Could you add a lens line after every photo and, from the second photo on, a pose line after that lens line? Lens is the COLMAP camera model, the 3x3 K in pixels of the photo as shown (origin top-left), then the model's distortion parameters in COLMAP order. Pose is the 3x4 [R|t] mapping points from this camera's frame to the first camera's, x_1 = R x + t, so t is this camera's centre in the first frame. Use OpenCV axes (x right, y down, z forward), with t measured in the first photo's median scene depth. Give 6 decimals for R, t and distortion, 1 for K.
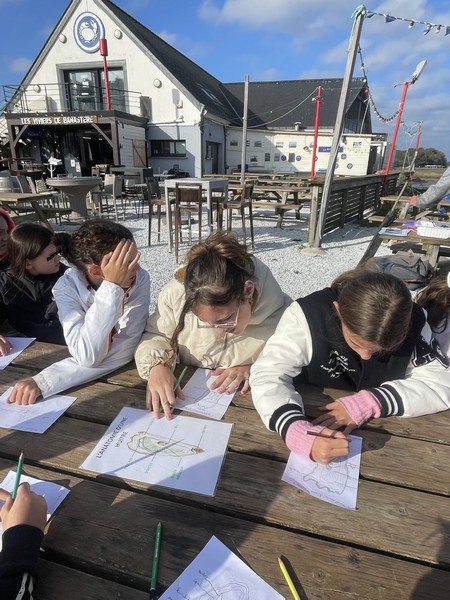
lens RADIAL K [[362.3, 0, 222.0], [0, 362.3, 295.5], [0, 0, 1]] dist [-0.002798, -0.001346]
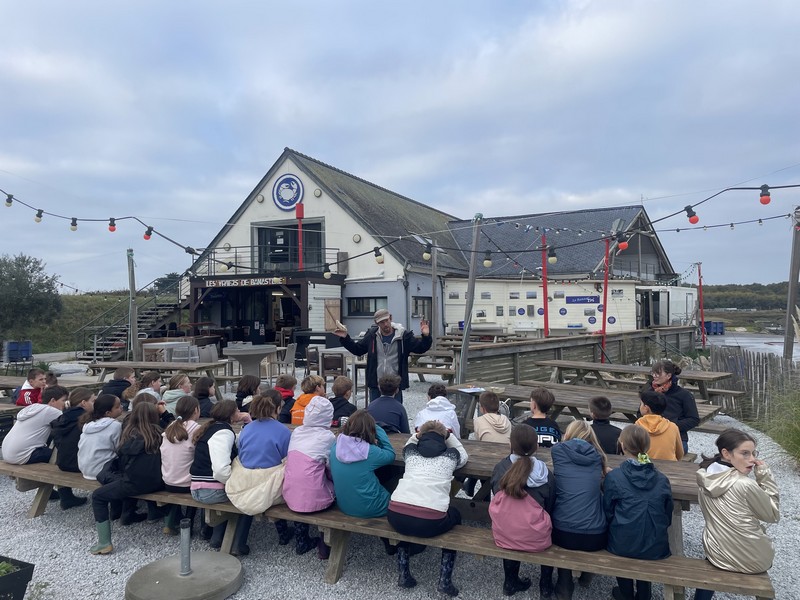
lens RADIAL K [[601.2, 0, 390.6], [0, 601.2, 283.3], [0, 0, 1]] dist [0.066389, -0.086005]
pose [[0.986435, -0.034200, -0.160547, 0.132357], [-0.030225, 0.923489, -0.382432, 0.074645], [0.161343, 0.382097, 0.909929, -0.280316]]
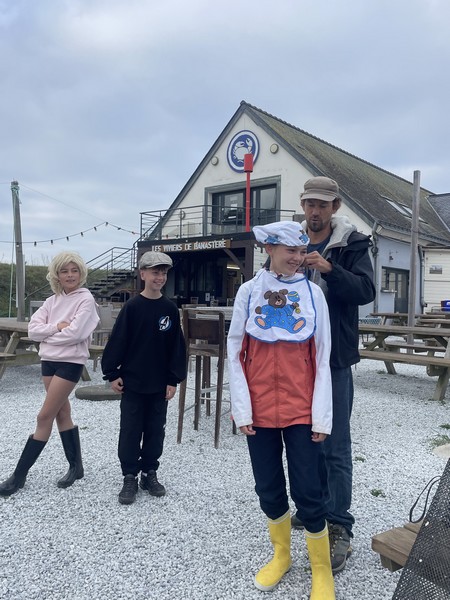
lens RADIAL K [[518.5, 0, 224.7], [0, 518.5, 290.8], [0, 0, 1]] dist [0.091170, -0.003887]
pose [[0.911430, 0.000308, -0.411454, 0.092872], [-0.150218, 0.931221, -0.332056, -0.013286], [0.383053, 0.364454, 0.848790, 0.067268]]
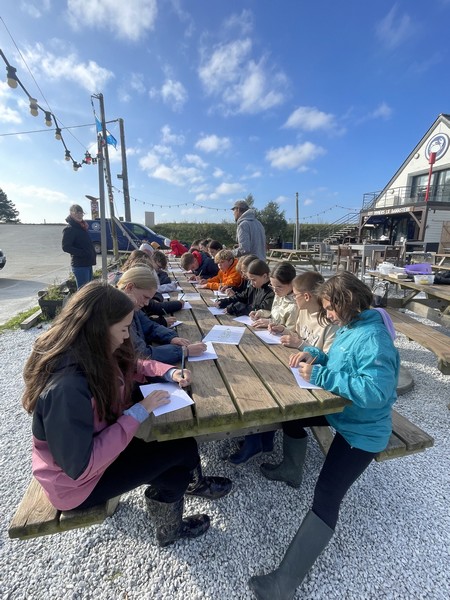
lens RADIAL K [[281.5, 0, 224.5], [0, 281.5, 299.7], [0, 0, 1]] dist [-0.005810, 0.001481]
pose [[0.467531, 0.183522, -0.864716, 0.277480], [-0.305731, 0.951413, 0.036621, 0.027817], [0.829423, 0.247249, 0.500924, -0.055309]]
